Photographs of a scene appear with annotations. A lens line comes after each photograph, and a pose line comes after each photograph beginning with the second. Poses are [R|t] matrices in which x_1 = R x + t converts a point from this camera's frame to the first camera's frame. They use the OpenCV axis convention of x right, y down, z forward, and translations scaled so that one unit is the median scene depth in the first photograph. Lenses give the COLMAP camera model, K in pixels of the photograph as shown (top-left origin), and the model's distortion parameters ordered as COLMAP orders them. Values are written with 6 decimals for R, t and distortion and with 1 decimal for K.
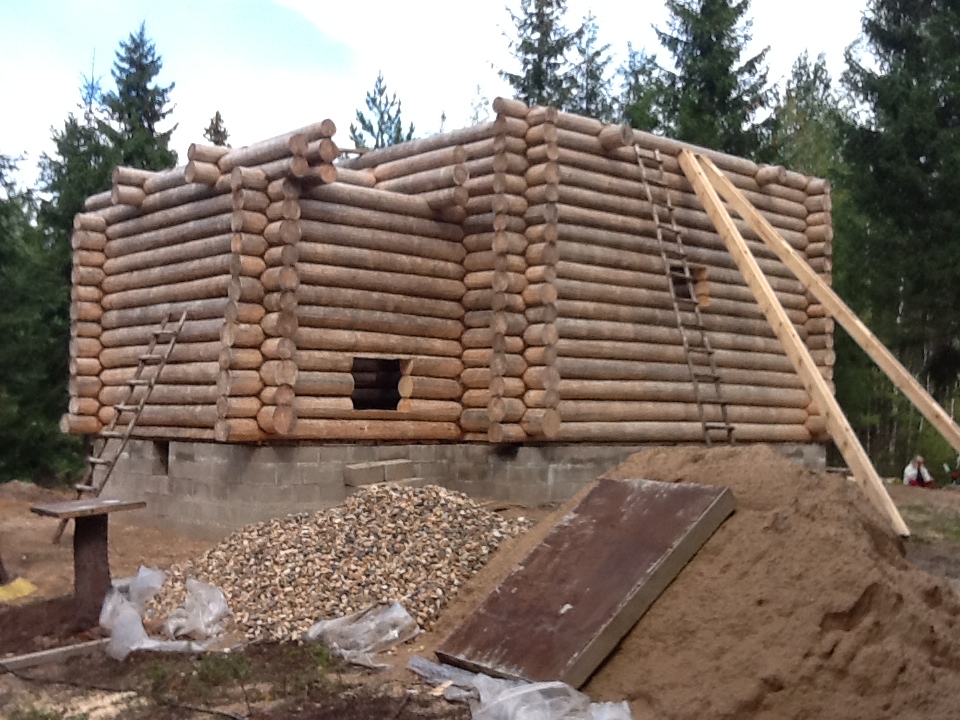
lens RADIAL K [[1202.7, 0, 480.0], [0, 1202.7, 360.0], [0, 0, 1]] dist [-0.084453, 0.016964]
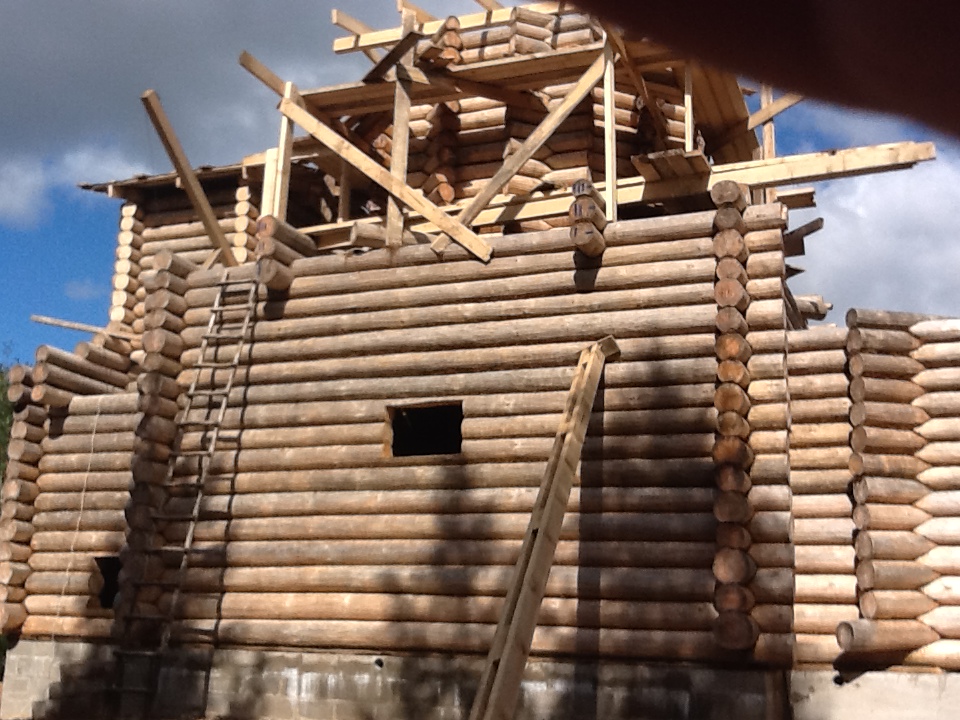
lens RADIAL K [[1203.7, 0, 480.0], [0, 1203.7, 360.0], [0, 0, 1]] dist [-0.005227, -0.217776]
pose [[0.412439, -0.206731, -0.887219, 1.016933], [0.024258, 0.976058, -0.216154, 0.065706], [0.910662, 0.067629, 0.407579, 0.893081]]
